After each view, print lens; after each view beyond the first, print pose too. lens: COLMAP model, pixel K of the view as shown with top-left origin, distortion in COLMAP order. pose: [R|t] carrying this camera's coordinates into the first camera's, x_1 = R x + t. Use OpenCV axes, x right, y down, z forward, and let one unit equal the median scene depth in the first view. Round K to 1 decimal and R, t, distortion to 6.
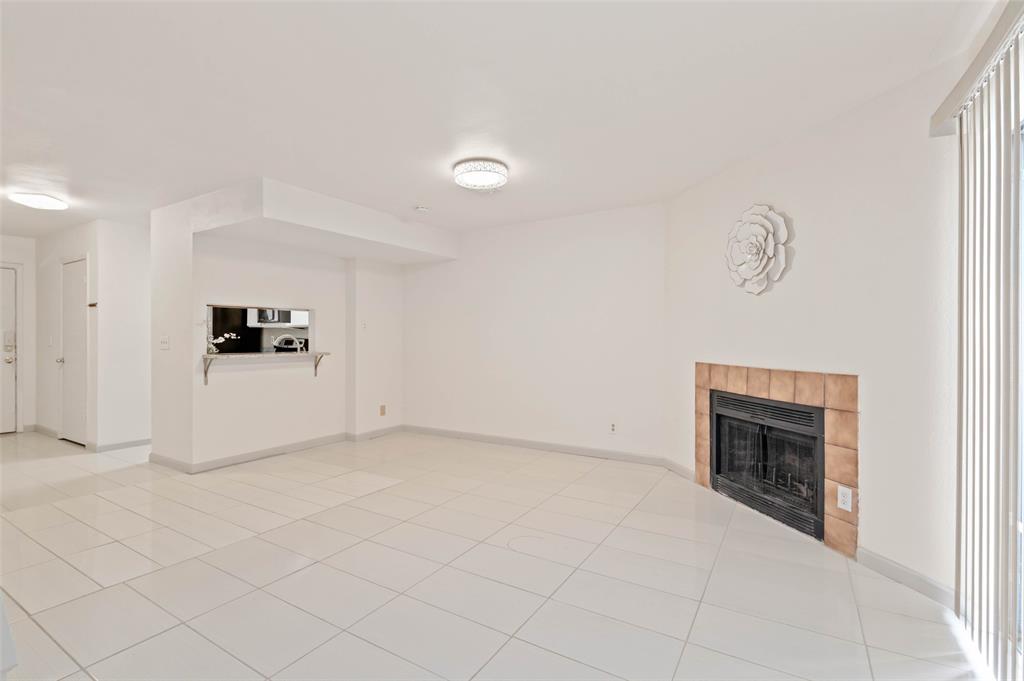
lens RADIAL K [[469.4, 0, 521.3], [0, 469.4, 334.1], [0, 0, 1]] dist [-0.010646, 0.000752]
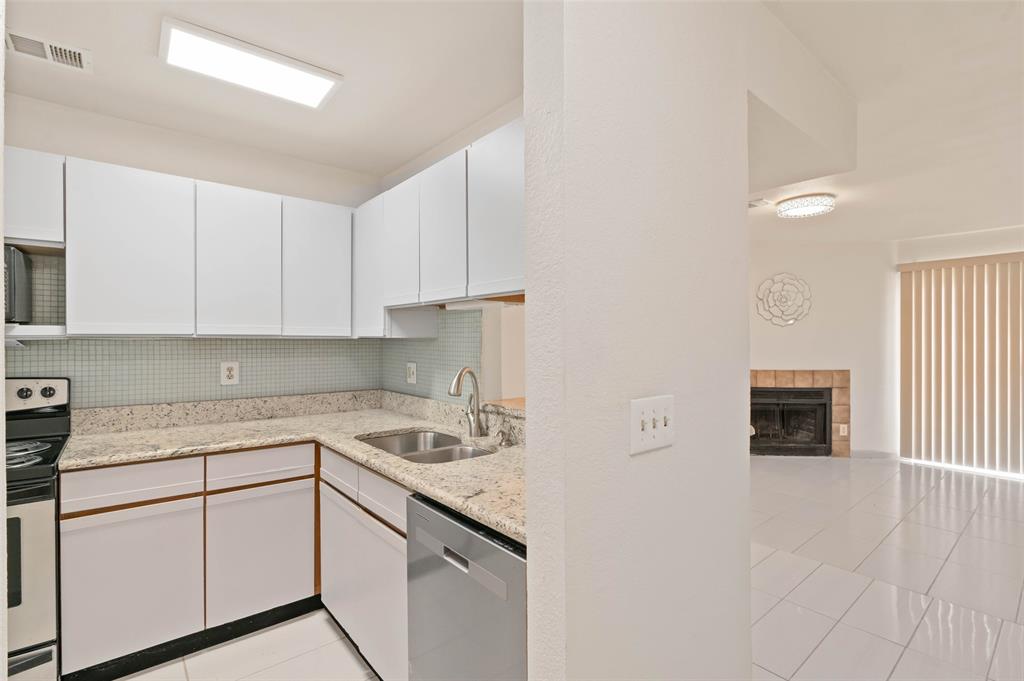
lens RADIAL K [[469.4, 0, 508.8], [0, 469.4, 340.0], [0, 0, 1]] dist [-0.010646, 0.000752]
pose [[0.328447, -0.001559, 0.944521, -1.547500], [-0.007347, 0.999964, 0.004205, -0.038801], [-0.944494, -0.008320, 0.328423, 1.530528]]
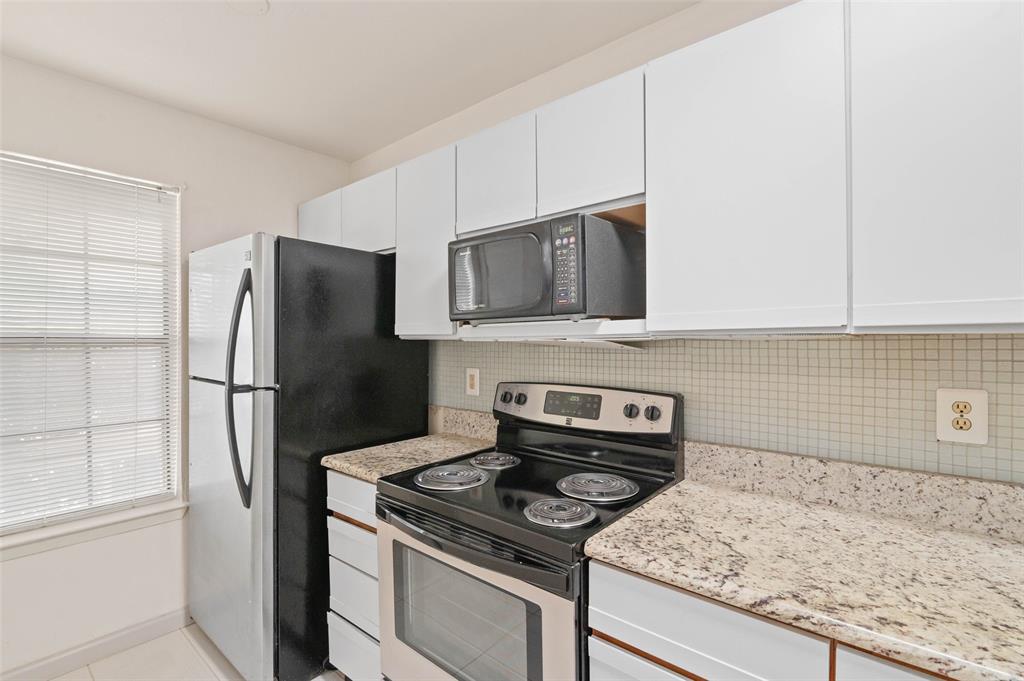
lens RADIAL K [[469.4, 0, 510.6], [0, 469.4, 344.2], [0, 0, 1]] dist [-0.010646, 0.000752]
pose [[0.987322, -0.004948, -0.158651, -1.192631], [0.006744, 0.999919, 0.010781, -0.033579], [0.158585, -0.011714, 0.987276, 1.882723]]
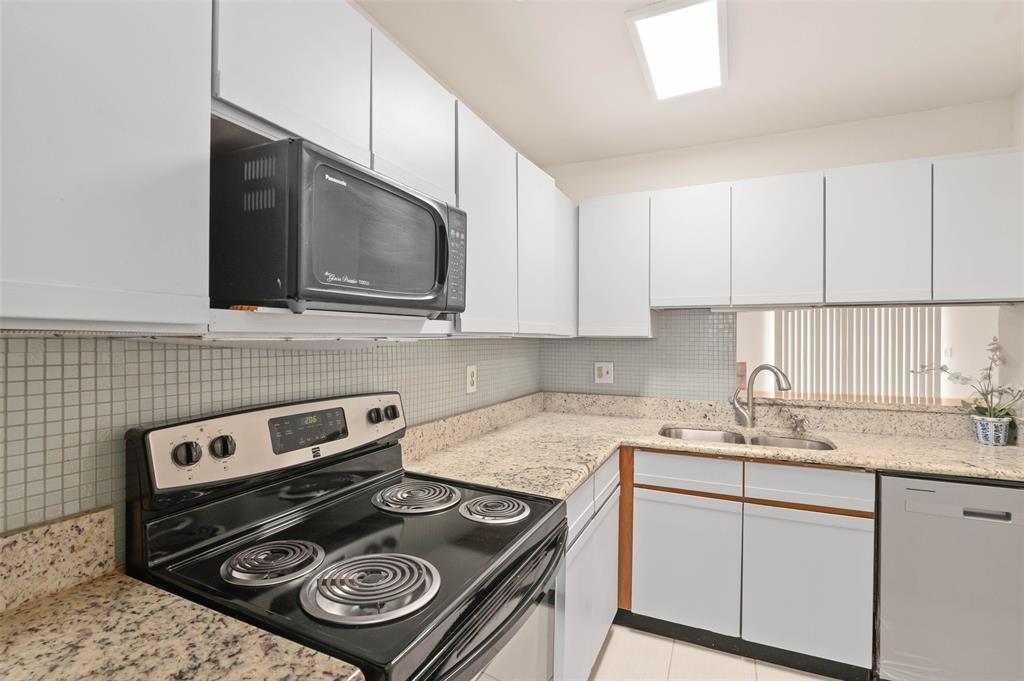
lens RADIAL K [[469.4, 0, 515.8], [0, 469.4, 341.1], [0, 0, 1]] dist [-0.010646, 0.000752]
pose [[-0.117185, -0.008805, 0.993071, -1.630803], [-0.012066, 0.999900, 0.007442, -0.035082], [-0.993037, -0.011110, -0.117280, 2.324494]]
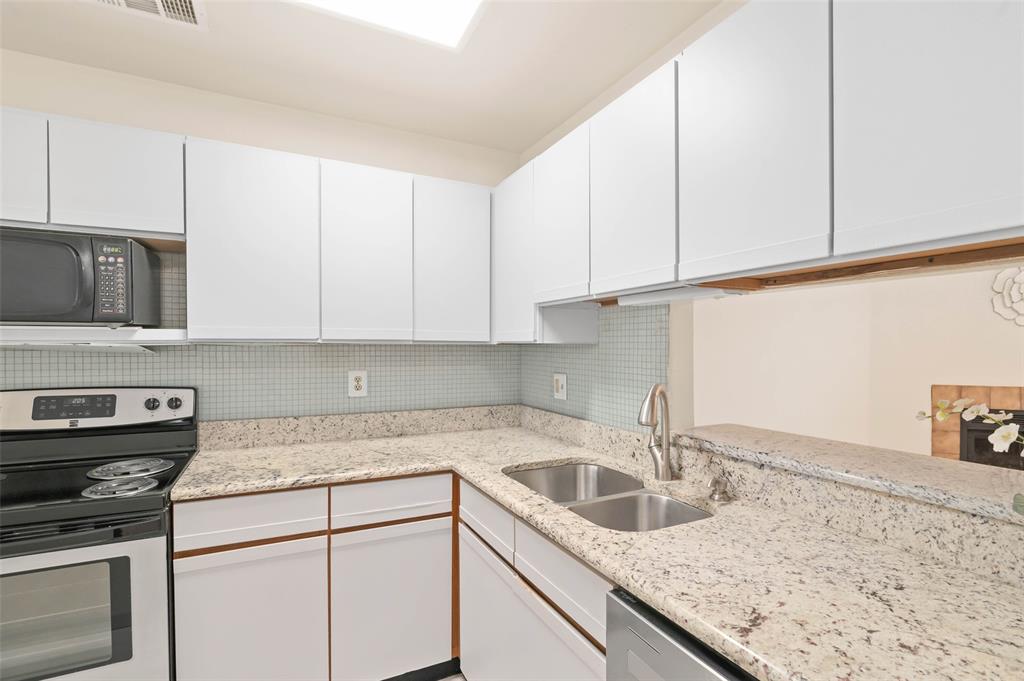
lens RADIAL K [[469.4, 0, 512.0], [0, 469.4, 352.0], [0, 0, 1]] dist [-0.010646, 0.000752]
pose [[0.532195, -0.011382, 0.846545, -1.410033], [-0.007301, 0.999811, 0.018033, -0.036881], [-0.846590, -0.015778, 0.532011, 1.685936]]
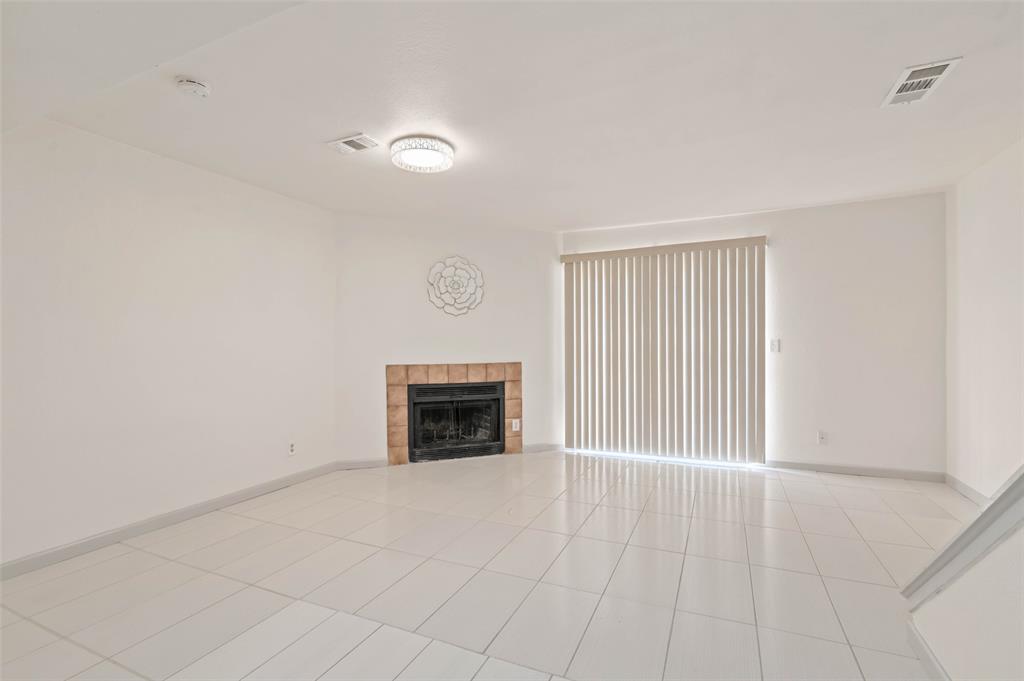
lens RADIAL K [[469.4, 0, 495.9], [0, 469.4, 348.1], [0, 0, 1]] dist [-0.010646, 0.000752]
pose [[-0.099205, -0.004275, 0.995058, -1.128623], [-0.001174, 0.999991, 0.004179, 0.016425], [-0.995066, -0.000754, -0.099209, 1.137400]]
